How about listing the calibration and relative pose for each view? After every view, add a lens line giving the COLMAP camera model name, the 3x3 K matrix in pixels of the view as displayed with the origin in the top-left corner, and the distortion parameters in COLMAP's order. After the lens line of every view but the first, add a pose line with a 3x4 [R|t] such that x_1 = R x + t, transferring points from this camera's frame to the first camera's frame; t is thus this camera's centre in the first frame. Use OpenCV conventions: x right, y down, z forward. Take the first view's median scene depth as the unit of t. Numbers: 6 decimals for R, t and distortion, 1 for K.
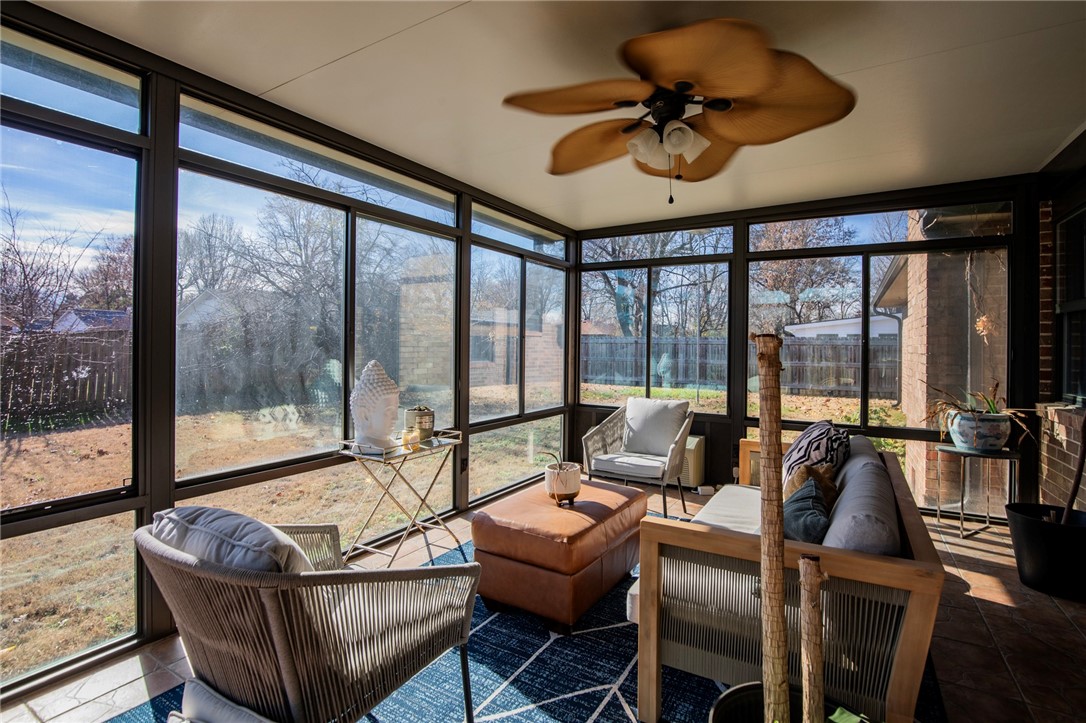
lens RADIAL K [[518.1, 0, 559.5], [0, 518.1, 351.1], [0, 0, 1]] dist [-0.028225, 0.000464]
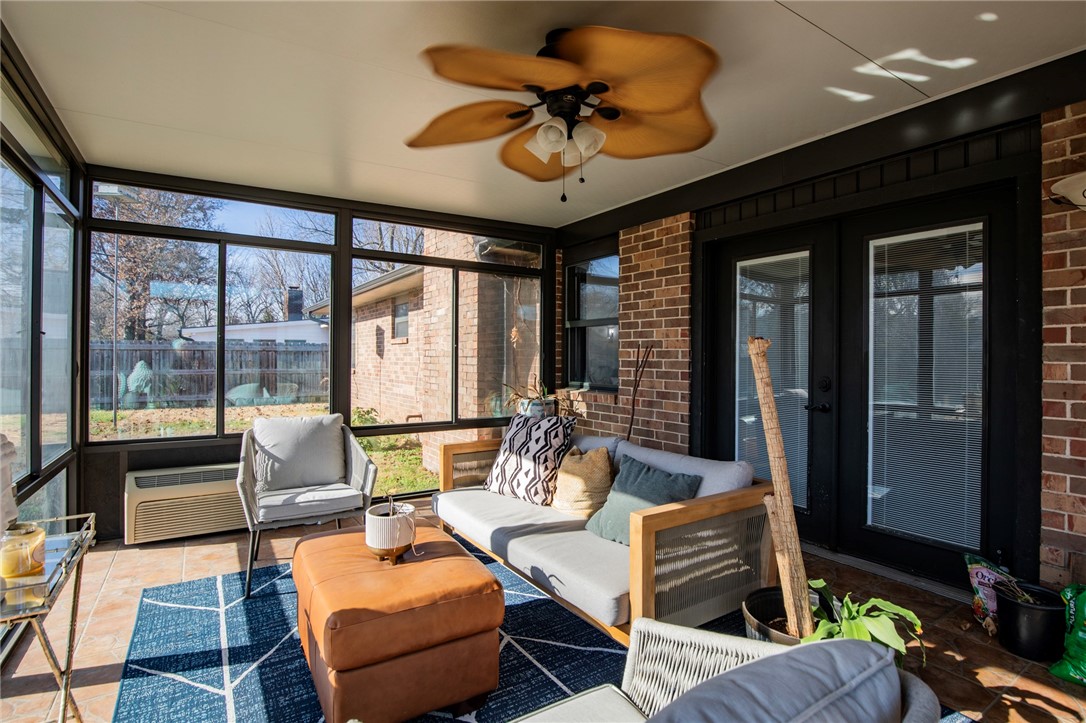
lens RADIAL K [[535.7, 0, 558.1], [0, 535.7, 357.9], [0, 0, 1]] dist [-0.028547, 0.000116]
pose [[0.439559, -0.010979, 0.898146, -0.341541], [0.010052, 0.999923, 0.007304, 0.001696], [-0.898157, 0.005818, 0.439636, 0.268884]]
